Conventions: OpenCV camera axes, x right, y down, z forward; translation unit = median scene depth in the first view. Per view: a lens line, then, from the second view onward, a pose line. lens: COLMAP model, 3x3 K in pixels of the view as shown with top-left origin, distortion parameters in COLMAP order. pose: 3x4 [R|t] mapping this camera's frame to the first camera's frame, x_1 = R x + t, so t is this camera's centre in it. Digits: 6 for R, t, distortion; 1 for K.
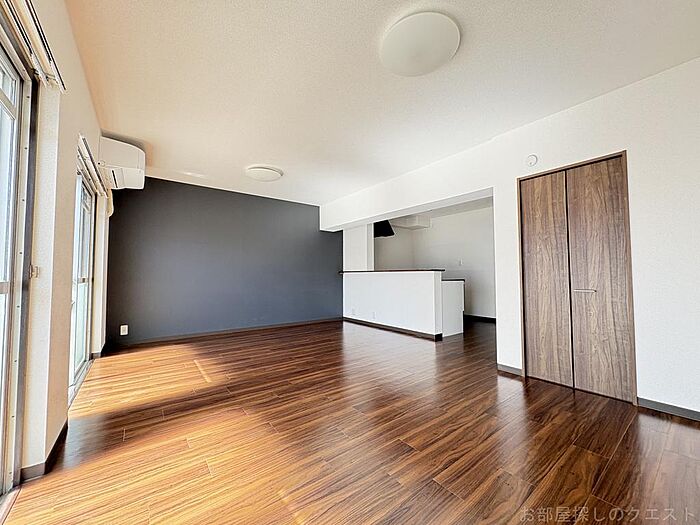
lens RADIAL K [[278.4, 0, 349.6], [0, 278.4, 263.2], [0, 0, 1]] dist [0.004350, -0.000950]
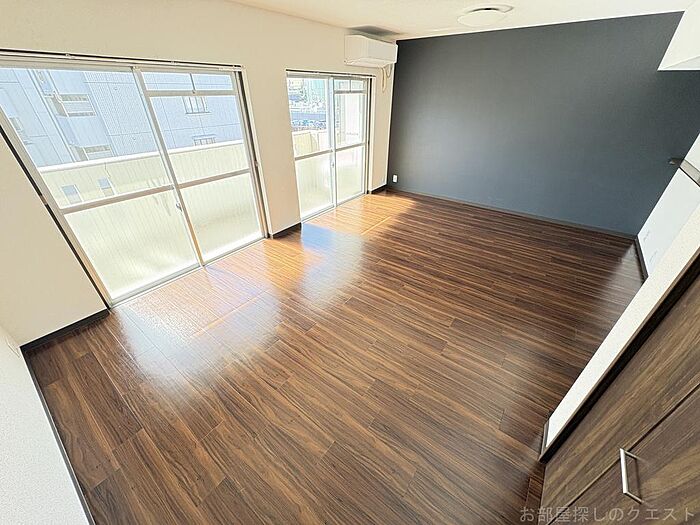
lens RADIAL K [[278.4, 0, 349.8], [0, 278.4, 264.5], [0, 0, 1]] dist [0.004350, -0.000950]
pose [[0.268268, 0.511816, -0.816136, 0.744833], [0.040545, 0.840441, 0.540385, -0.245927], [0.962491, -0.178058, 0.204712, 0.545811]]
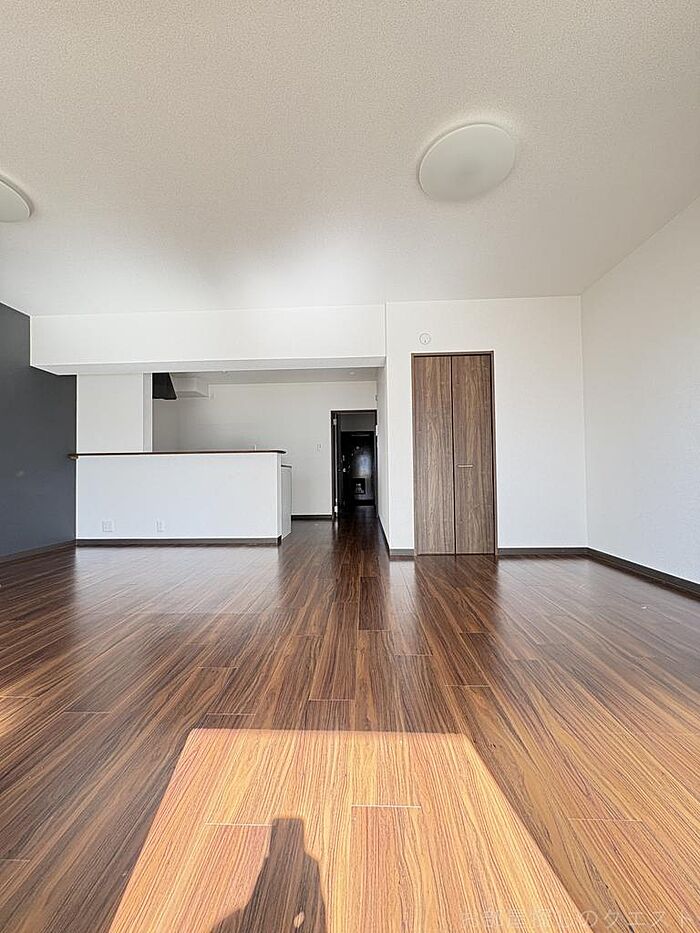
lens RADIAL K [[371.1, 0, 350.4], [0, 371.1, 464.3], [0, 0, 1]] dist [0.004350, -0.000950]
pose [[0.635818, 0.014406, 0.771705, -0.514594], [-0.021203, 0.999774, -0.001195, 0.086095], [-0.771548, -0.015603, 0.635980, 0.332064]]
